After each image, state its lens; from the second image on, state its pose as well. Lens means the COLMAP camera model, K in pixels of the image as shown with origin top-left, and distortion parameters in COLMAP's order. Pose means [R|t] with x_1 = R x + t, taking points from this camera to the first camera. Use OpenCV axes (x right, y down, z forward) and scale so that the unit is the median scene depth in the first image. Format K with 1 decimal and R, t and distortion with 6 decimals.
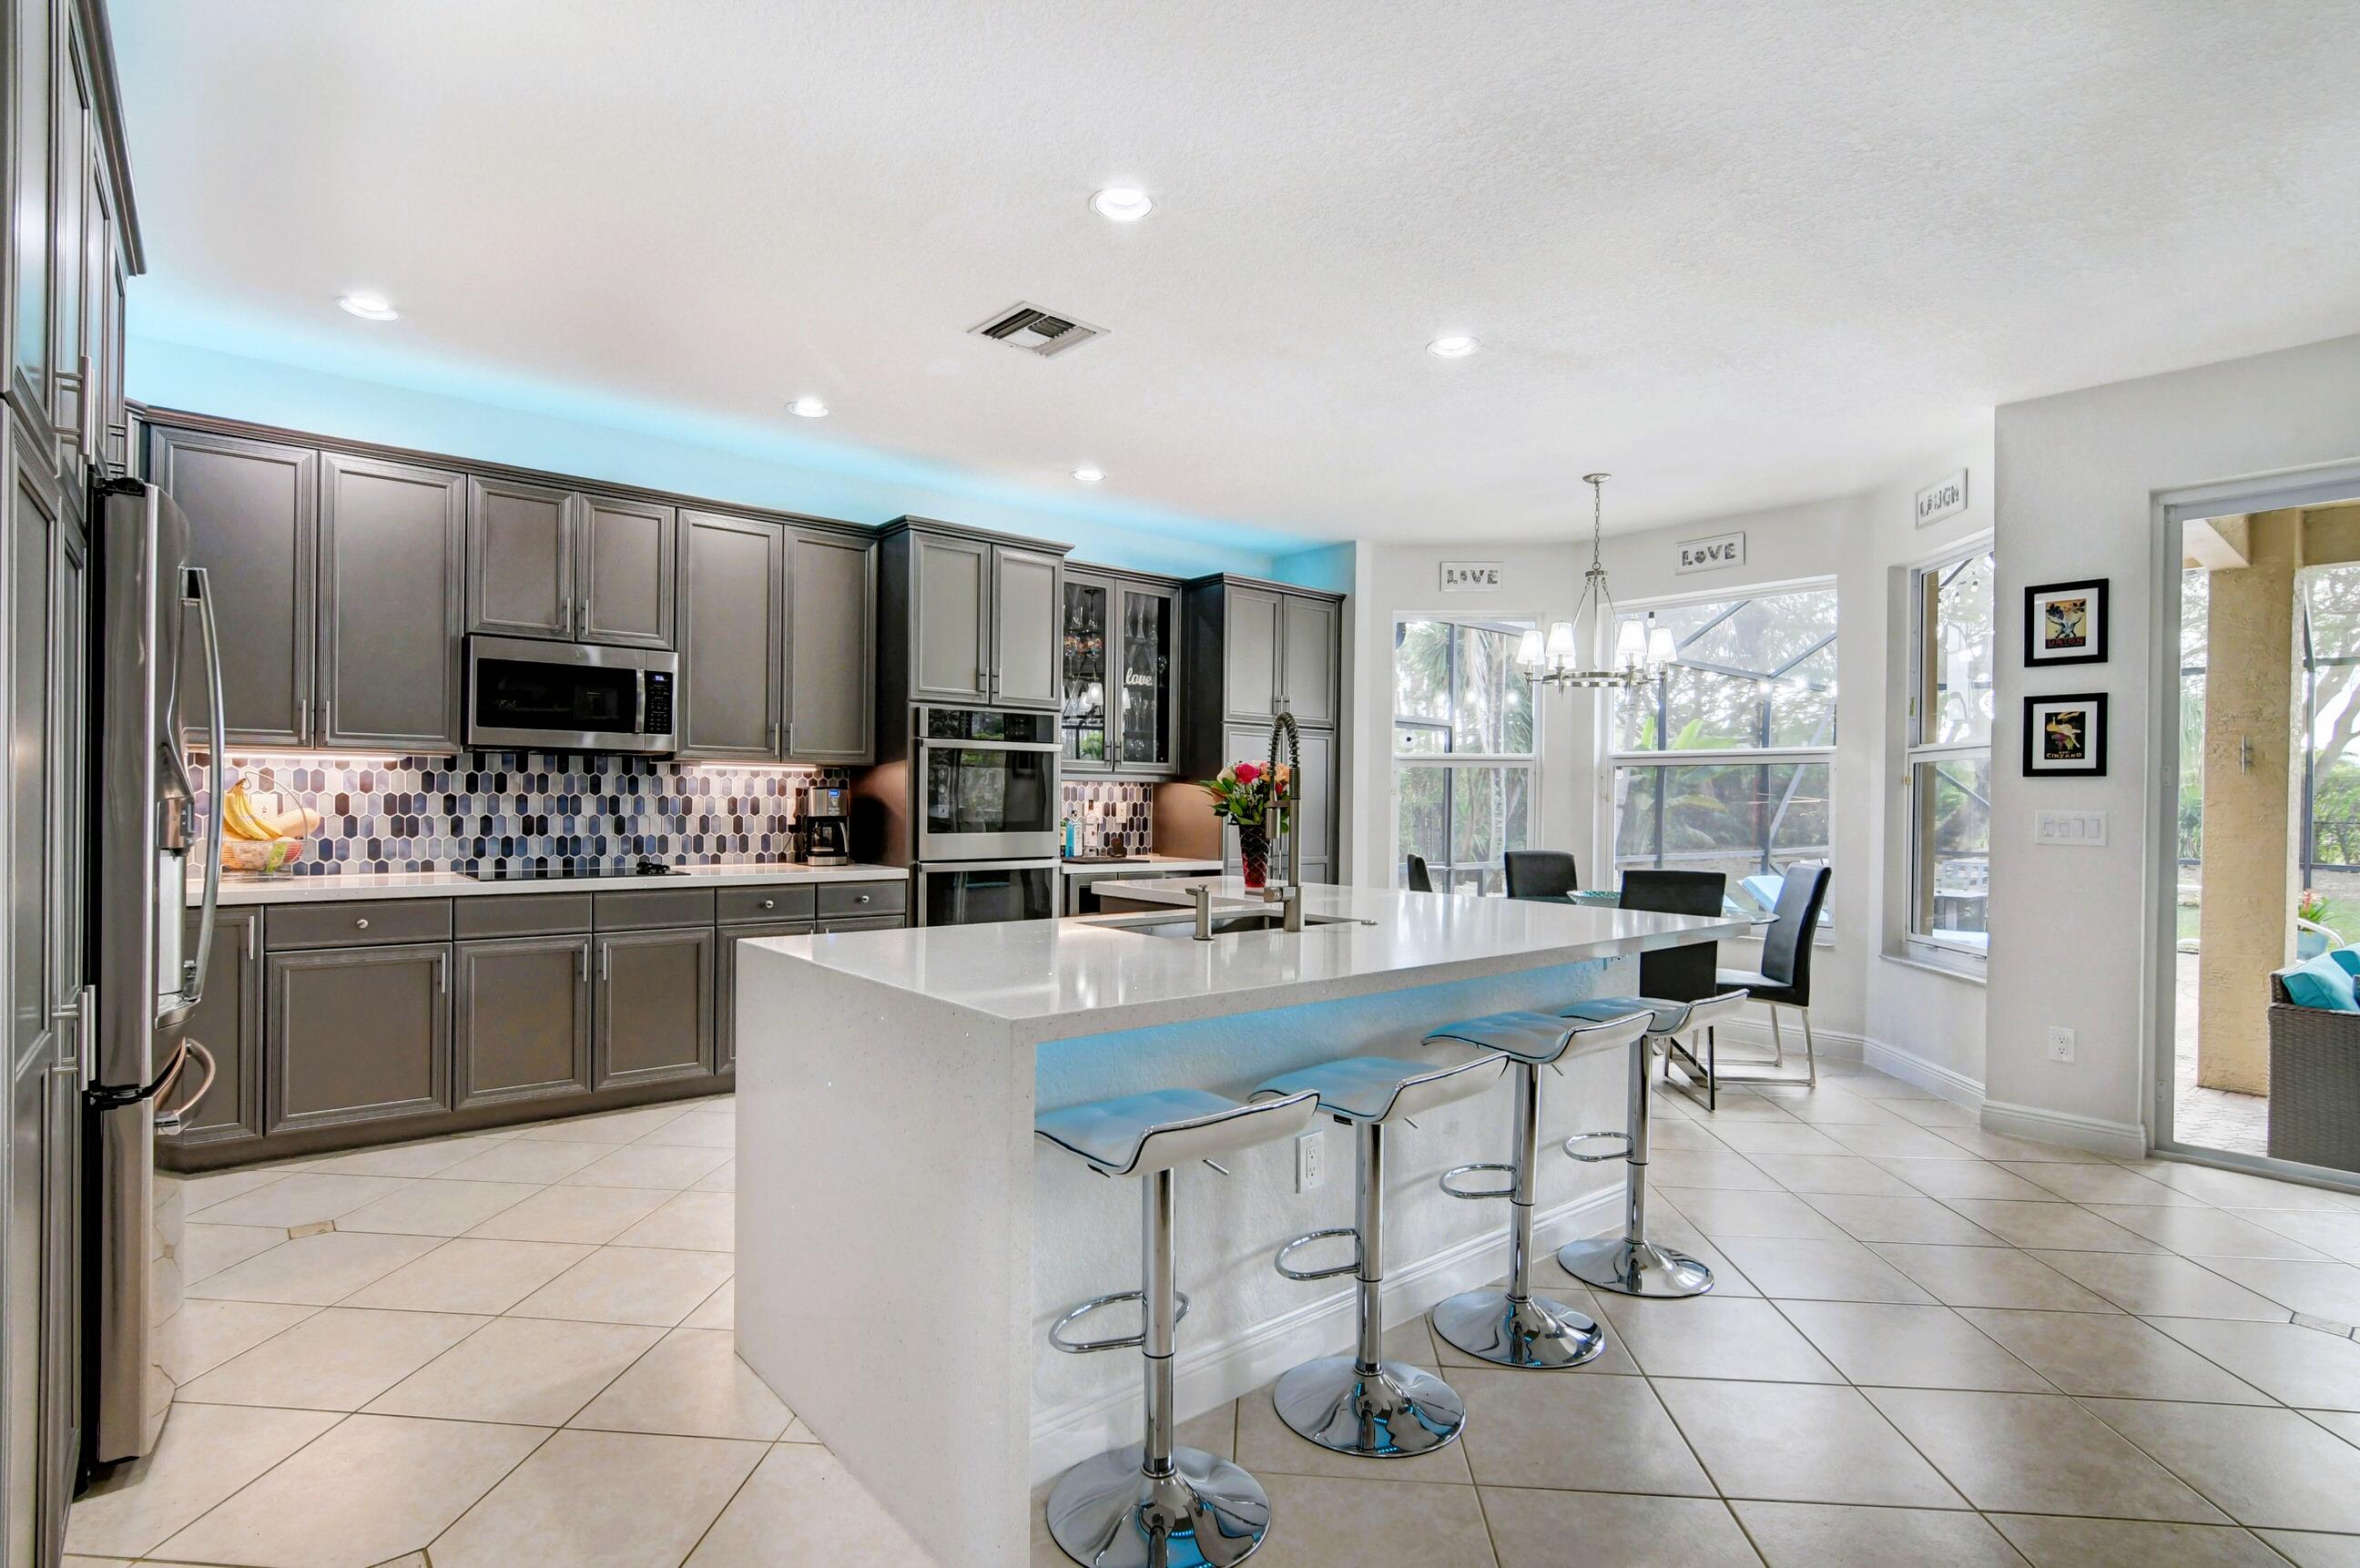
lens RADIAL K [[1159.6, 0, 1168.8], [0, 1159.6, 800.0], [0, 0, 1]] dist [-0.030985, 0.010818]
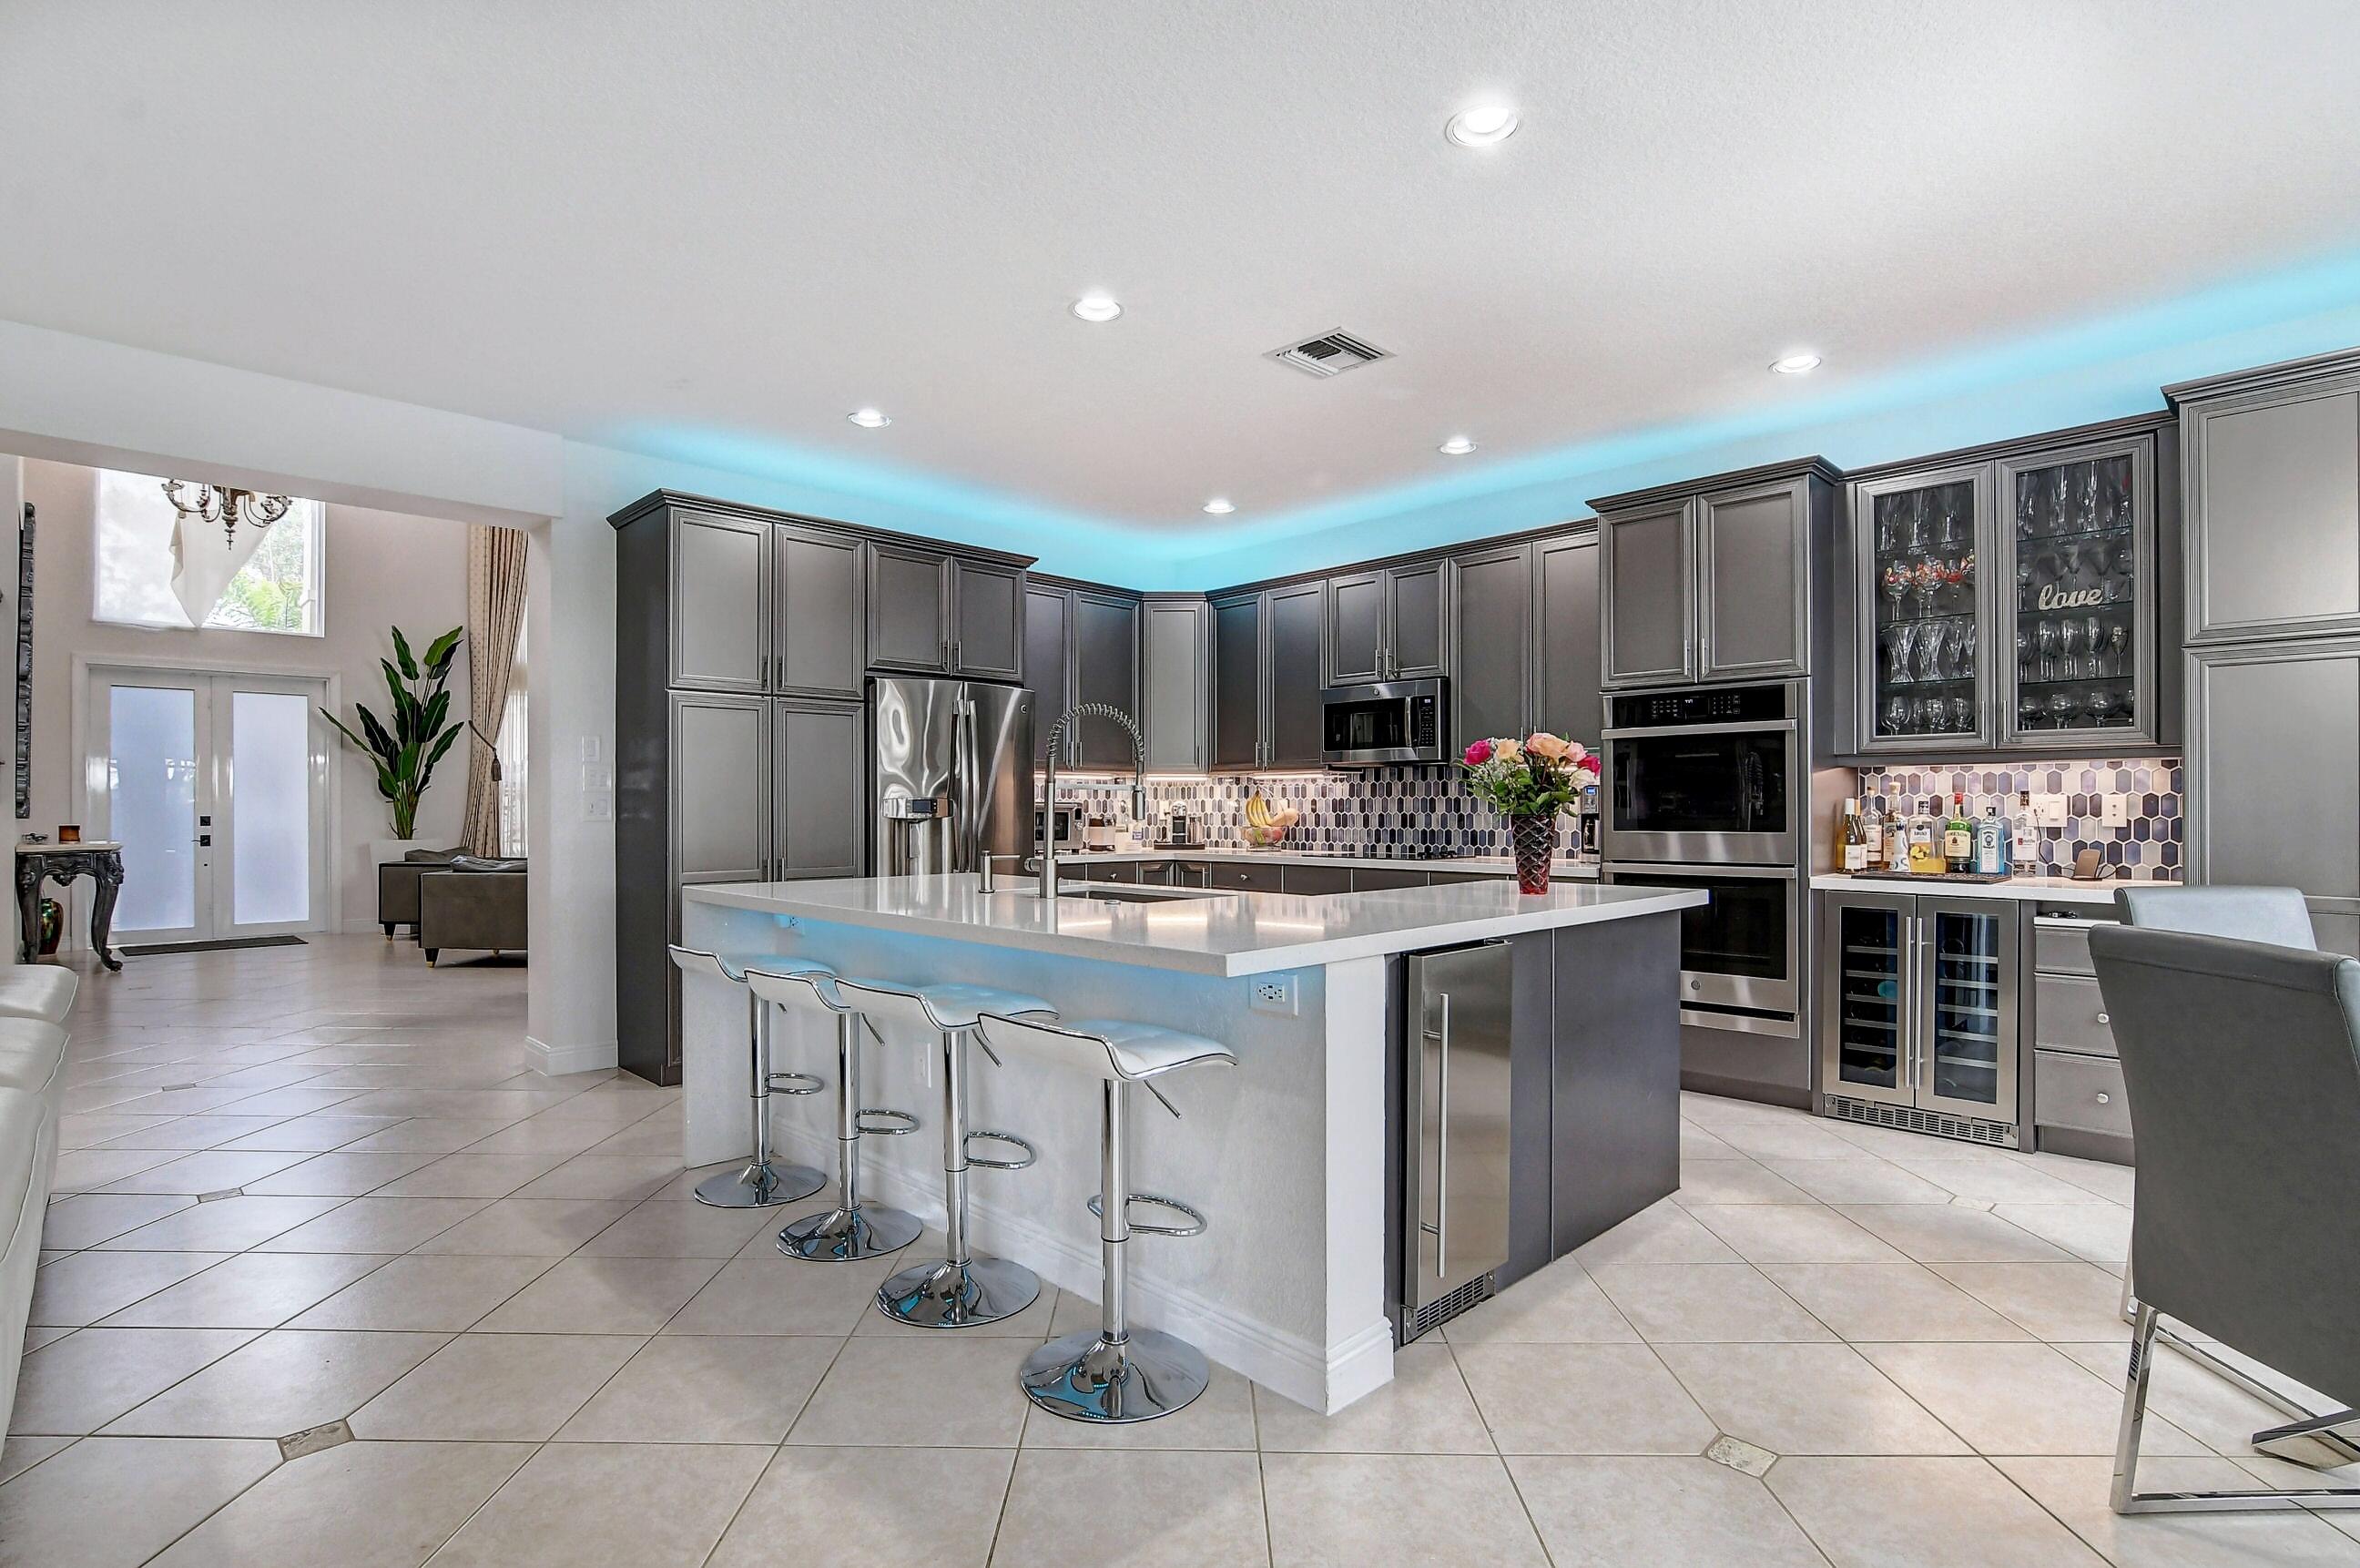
lens RADIAL K [[1159.6, 0, 1167.2], [0, 1159.6, 808.8], [0, 0, 1]] dist [-0.030985, 0.010818]
pose [[0.068269, -0.010719, -0.997609, 0.712617], [0.002249, 0.999941, -0.010590, 0.020466], [0.997664, -0.001521, 0.068290, 0.589421]]
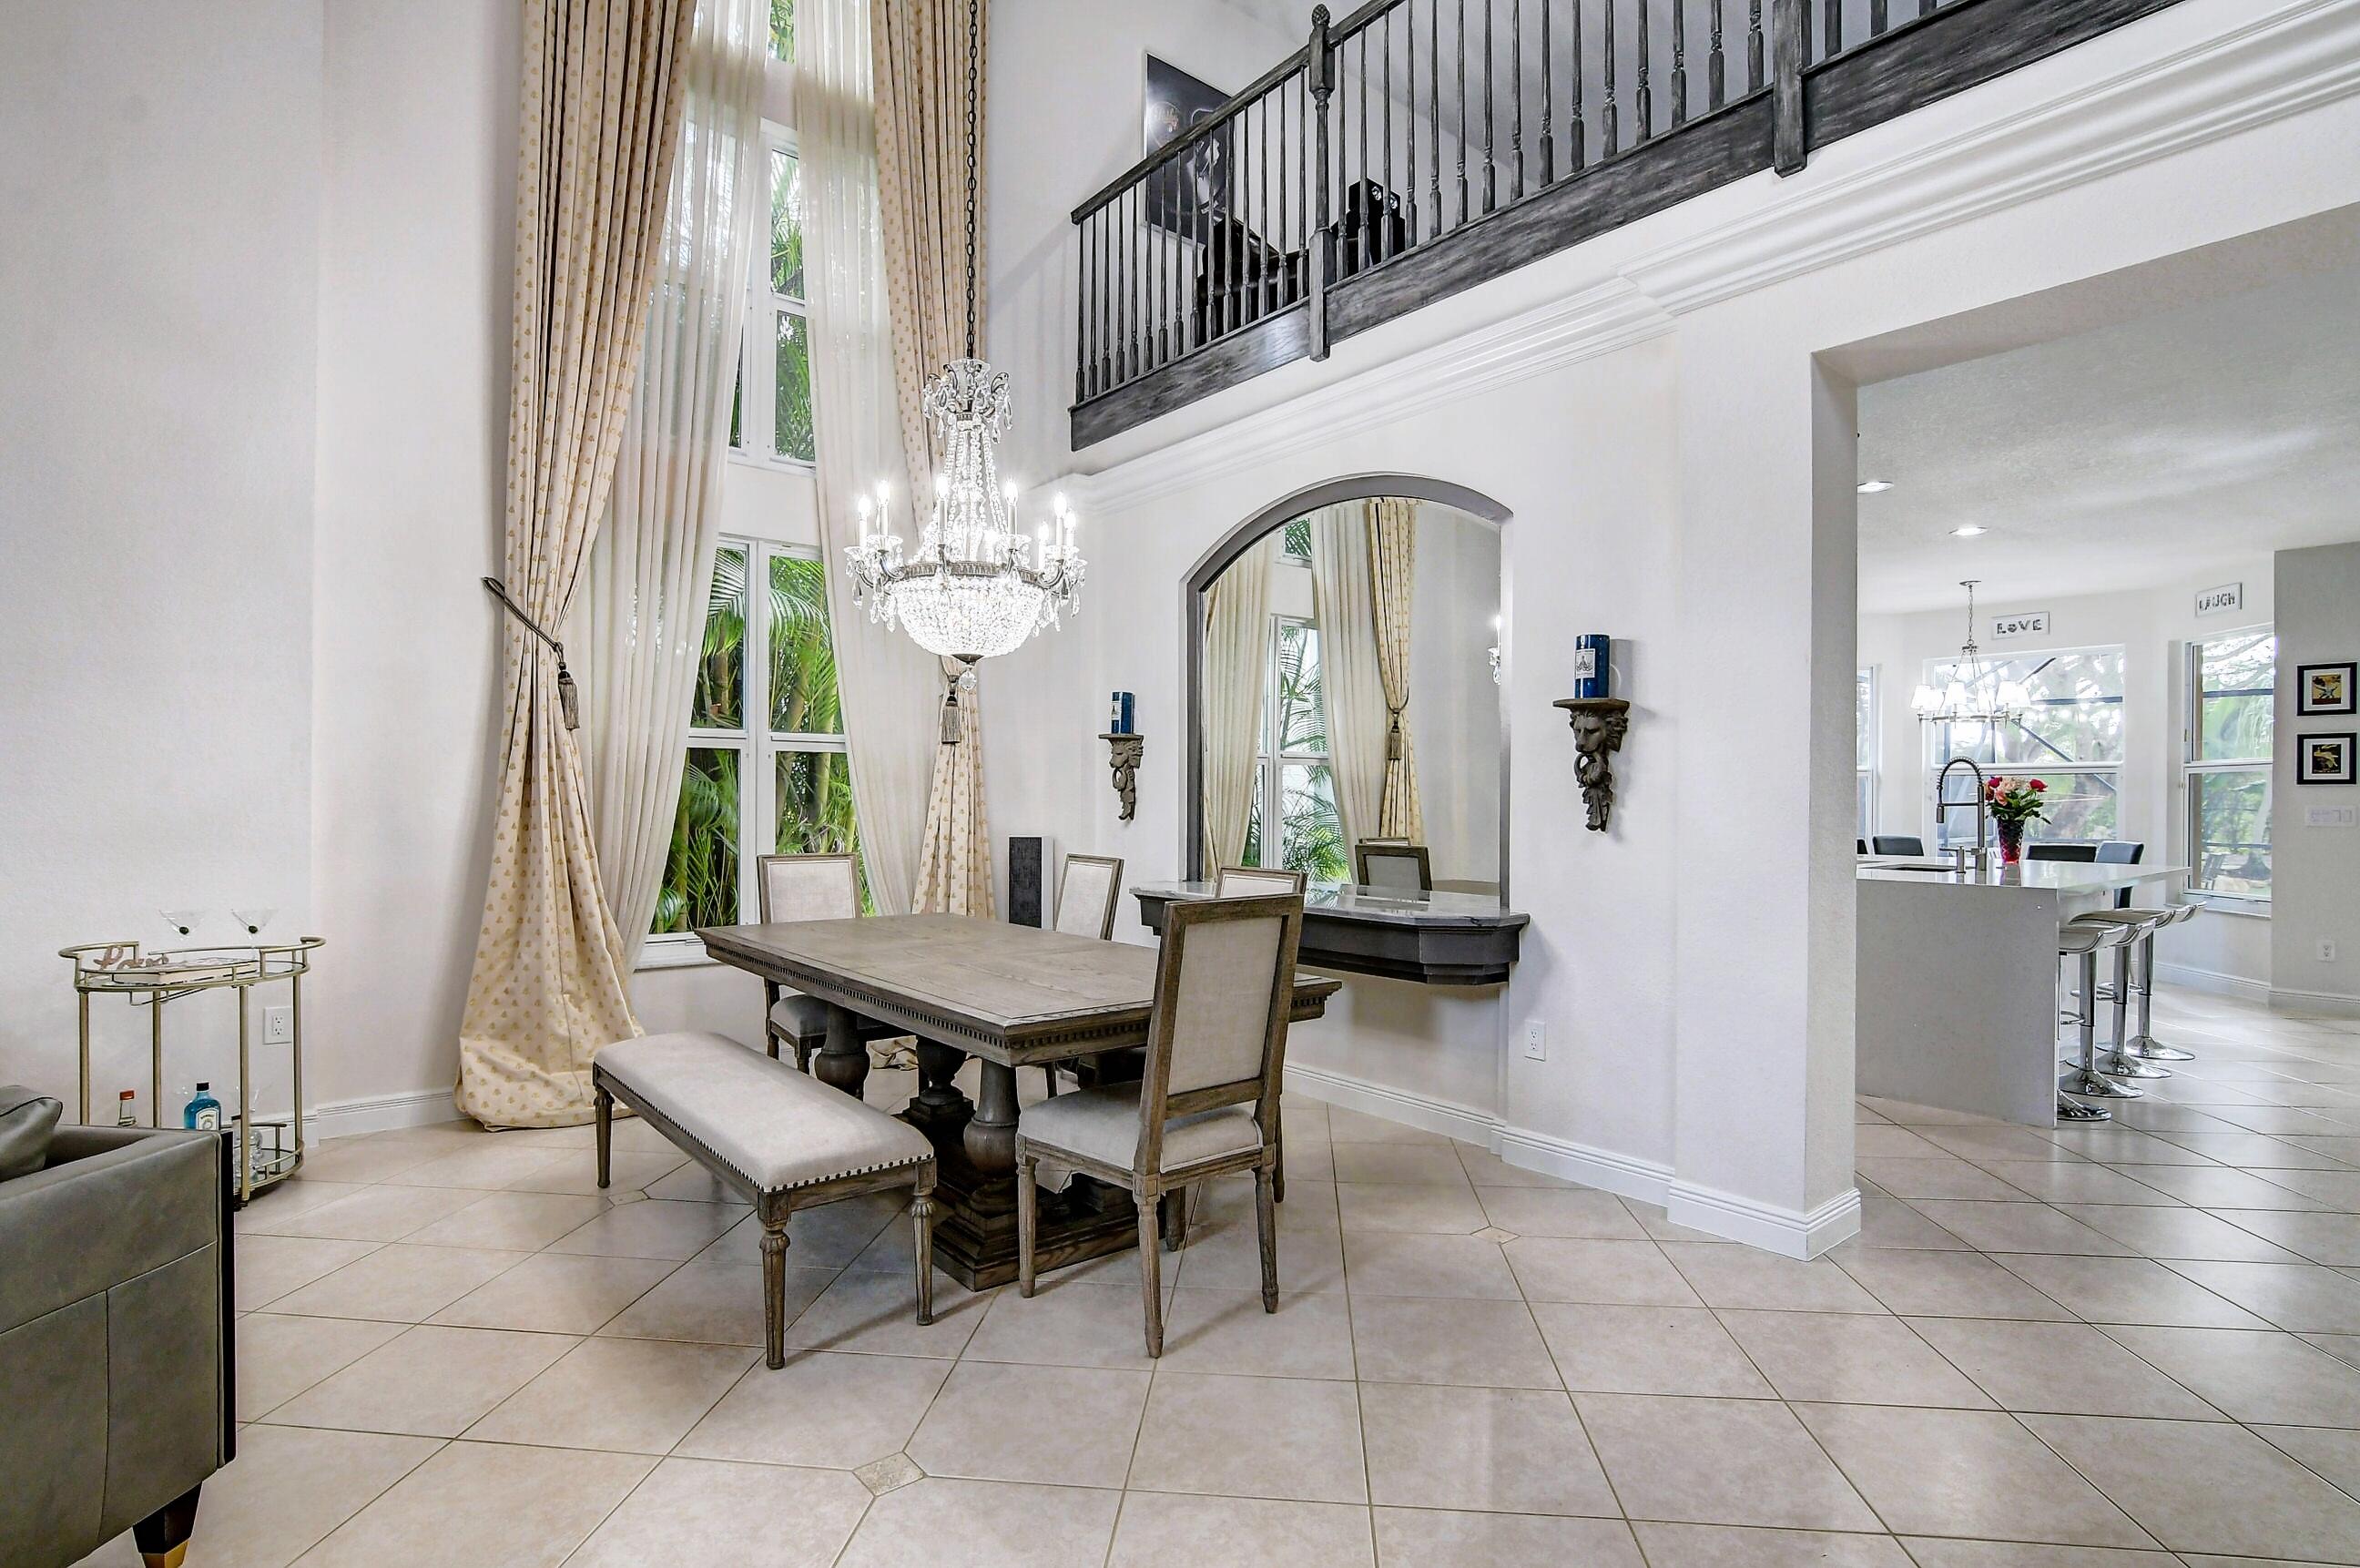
lens RADIAL K [[1159.6, 0, 1168.2], [0, 1159.6, 800.1], [0, 0, 1]] dist [-0.030985, 0.010818]
pose [[0.999827, -0.006273, -0.017519, -0.685828], [0.006281, 0.999980, 0.000398, -0.007801], [0.017516, -0.000508, 0.999846, -0.526116]]
